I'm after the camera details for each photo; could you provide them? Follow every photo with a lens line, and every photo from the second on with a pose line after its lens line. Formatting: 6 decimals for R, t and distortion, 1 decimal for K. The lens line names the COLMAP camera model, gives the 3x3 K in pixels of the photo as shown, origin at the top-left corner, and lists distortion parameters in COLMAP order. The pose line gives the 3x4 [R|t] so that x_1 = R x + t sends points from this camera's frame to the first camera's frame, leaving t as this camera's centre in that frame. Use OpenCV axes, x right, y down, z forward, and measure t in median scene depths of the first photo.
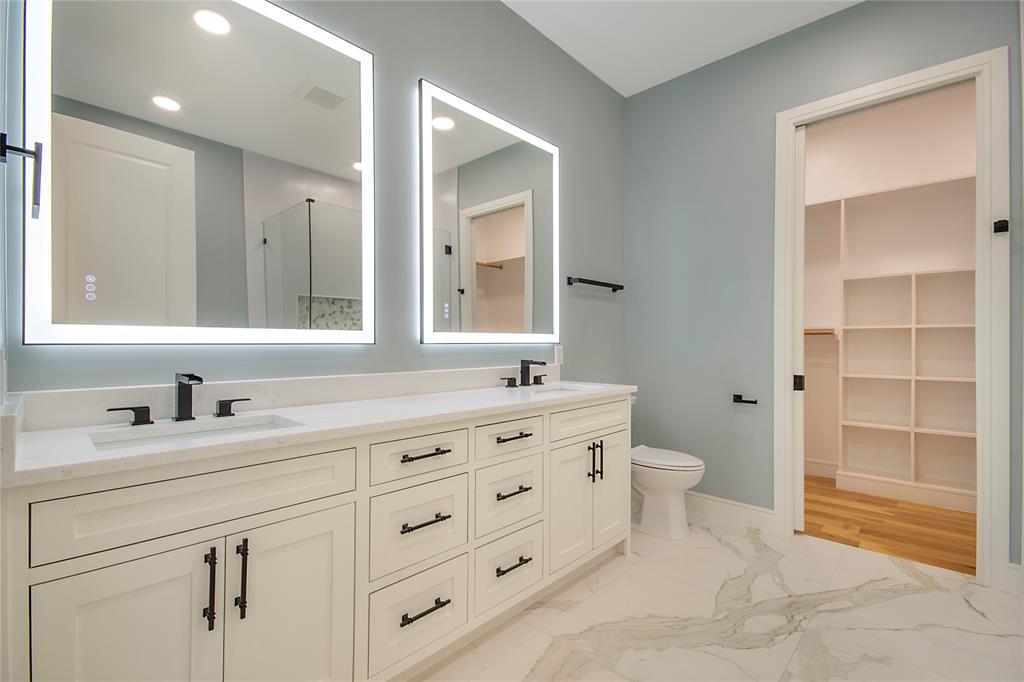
lens RADIAL K [[452.1, 0, 506.7], [0, 452.1, 347.4], [0, 0, 1]] dist [-0.003698, -0.000014]
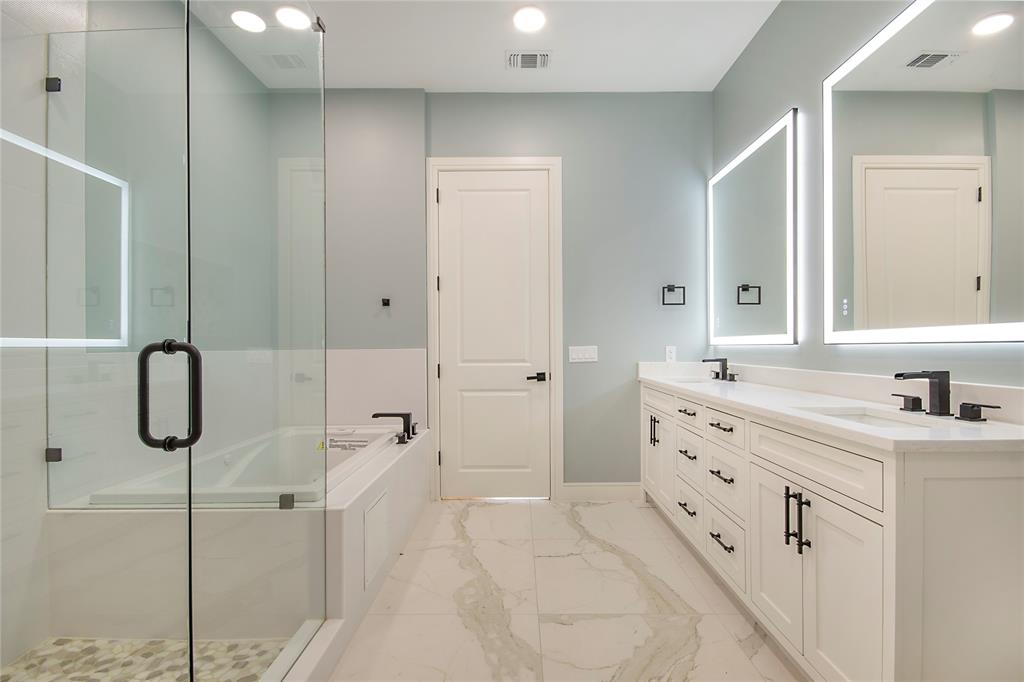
lens RADIAL K [[452.1, 0, 510.4], [0, 452.1, 341.6], [0, 0, 1]] dist [-0.003698, -0.000014]
pose [[-0.715668, -0.004491, -0.698426, 0.972703], [-0.002751, 0.999990, -0.003612, -0.007436], [0.698435, -0.000664, -0.715673, 1.187409]]
